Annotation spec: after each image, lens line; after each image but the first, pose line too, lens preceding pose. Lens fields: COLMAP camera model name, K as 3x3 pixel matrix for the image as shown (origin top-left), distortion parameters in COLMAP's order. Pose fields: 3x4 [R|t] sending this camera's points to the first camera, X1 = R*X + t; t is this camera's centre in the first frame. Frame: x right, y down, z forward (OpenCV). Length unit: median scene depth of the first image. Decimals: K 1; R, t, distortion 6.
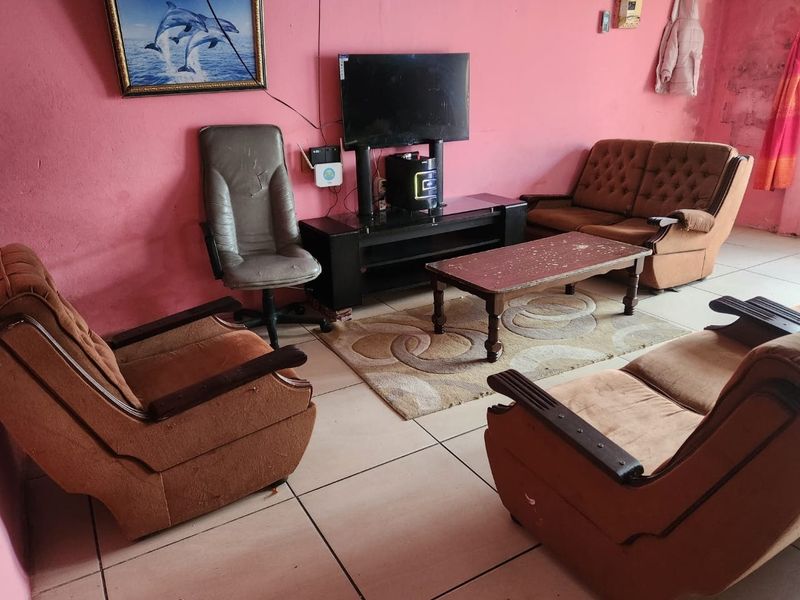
lens RADIAL K [[596.5, 0, 393.5], [0, 596.5, 298.6], [0, 0, 1]] dist [0.086207, -0.098109]
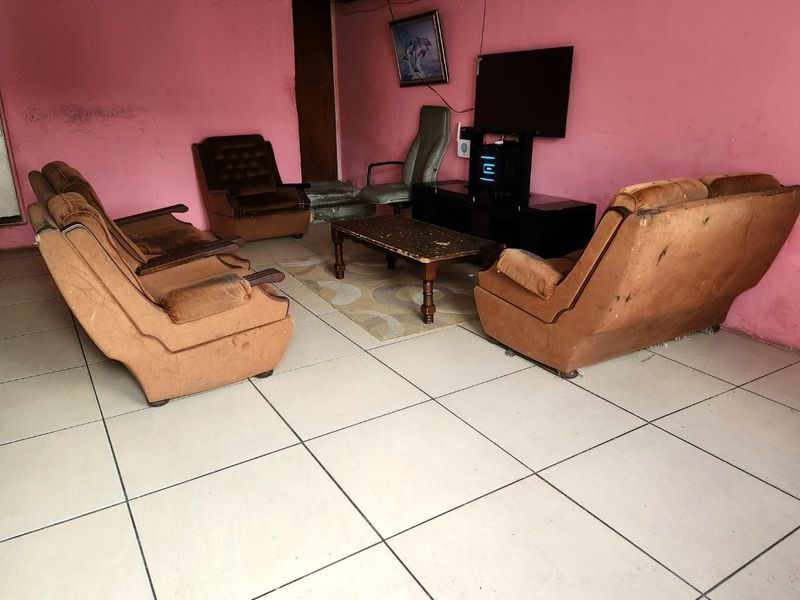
lens RADIAL K [[596.5, 0, 393.5], [0, 596.5, 298.6], [0, 0, 1]] dist [0.086207, -0.098109]
pose [[0.000550, 0.340611, -0.940204, 1.439951], [-0.346469, 0.882034, 0.319335, -0.329801], [0.938061, 0.325576, 0.118496, 0.941873]]
